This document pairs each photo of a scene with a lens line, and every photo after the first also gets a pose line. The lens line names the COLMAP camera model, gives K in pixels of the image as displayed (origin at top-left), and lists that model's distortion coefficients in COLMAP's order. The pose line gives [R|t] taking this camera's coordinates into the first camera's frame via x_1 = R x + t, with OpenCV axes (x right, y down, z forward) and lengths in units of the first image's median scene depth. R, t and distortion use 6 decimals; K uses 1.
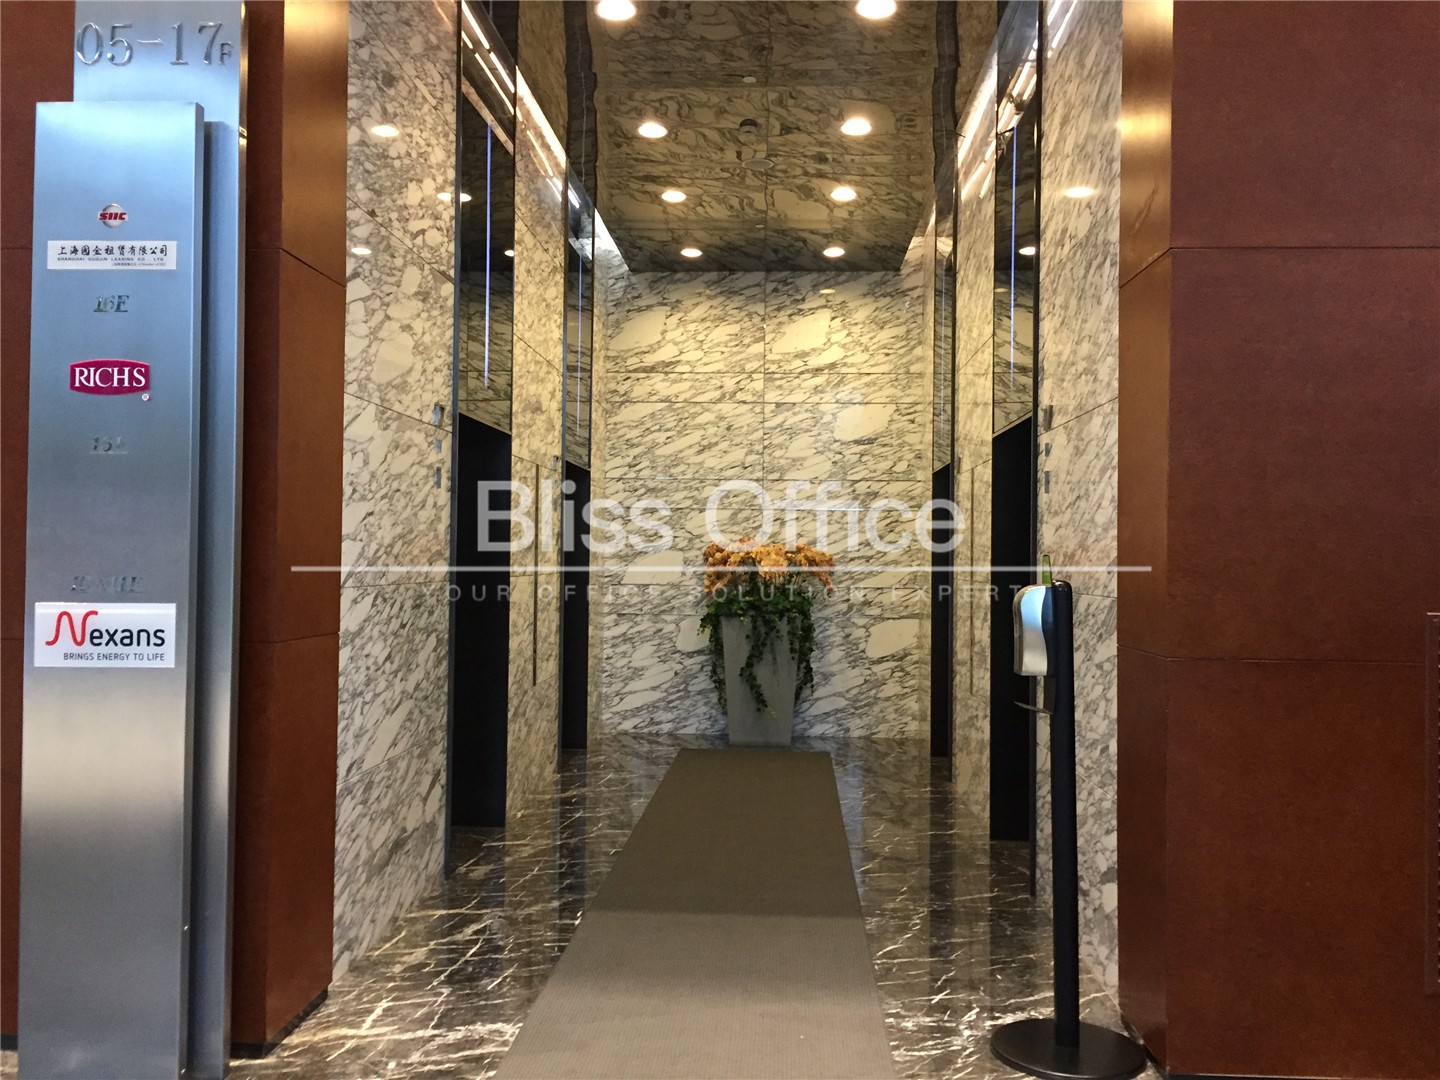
lens RADIAL K [[1239.9, 0, 728.5], [0, 1239.9, 535.1], [0, 0, 1]] dist [0.081783, -0.114123]
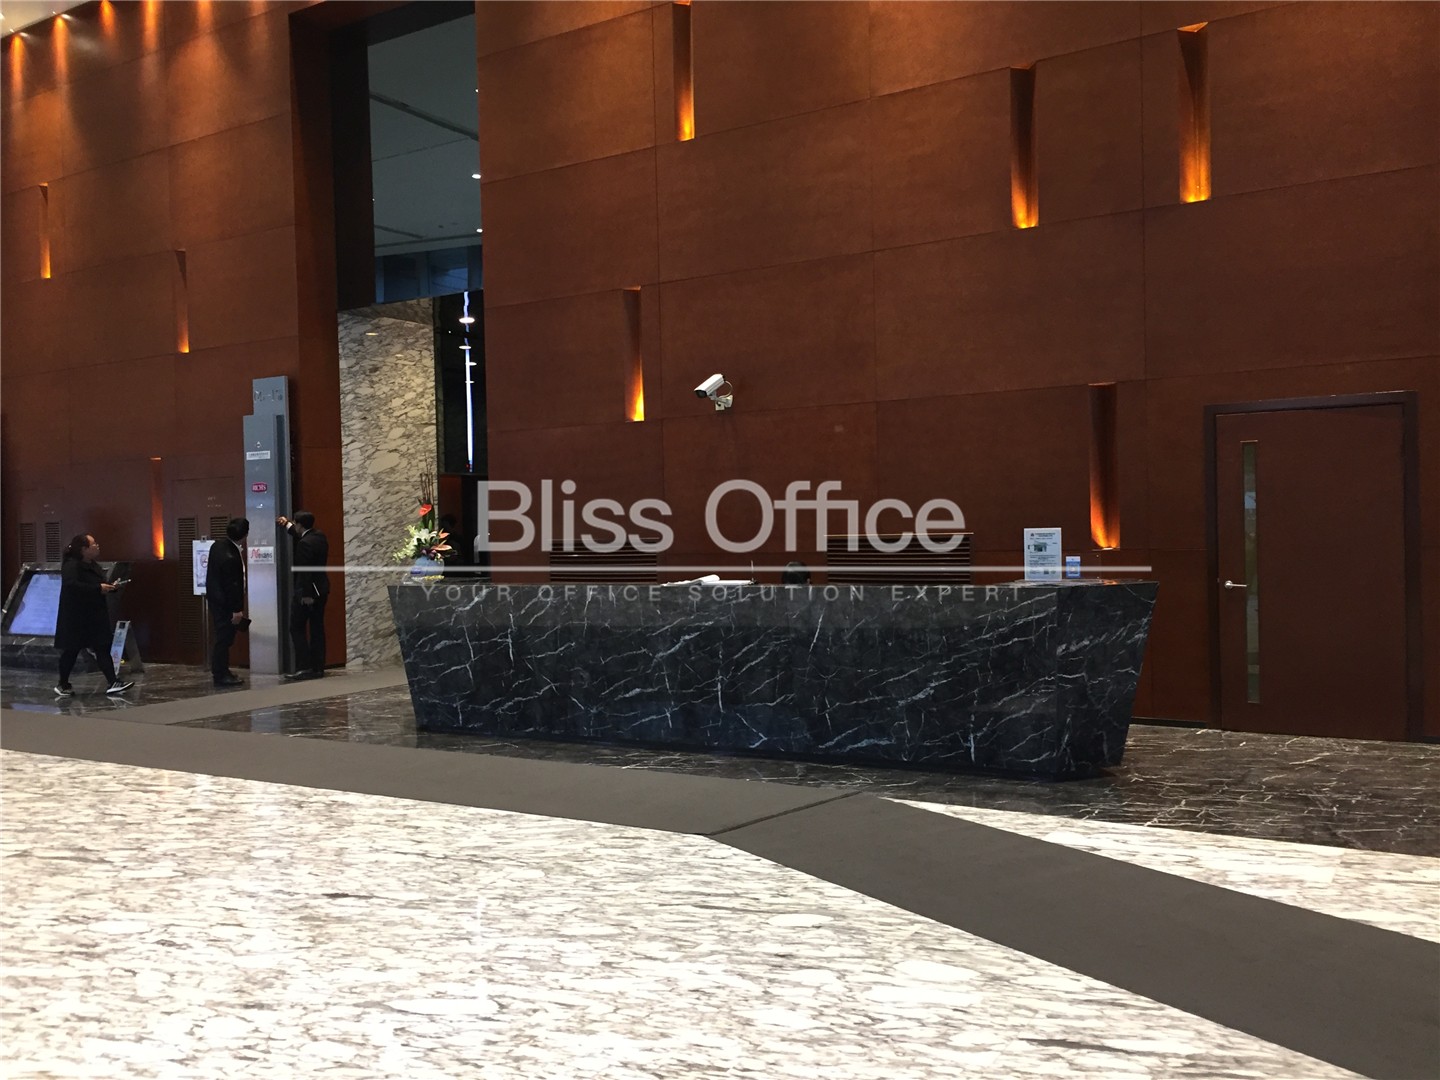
lens RADIAL K [[1239.9, 0, 728.5], [0, 1239.9, 535.1], [0, 0, 1]] dist [0.081783, -0.114123]
pose [[0.872605, -0.028849, -0.487574, 1.854322], [0.043132, 0.998906, 0.018088, 0.008147], [0.486519, -0.036814, 0.872894, -1.157742]]
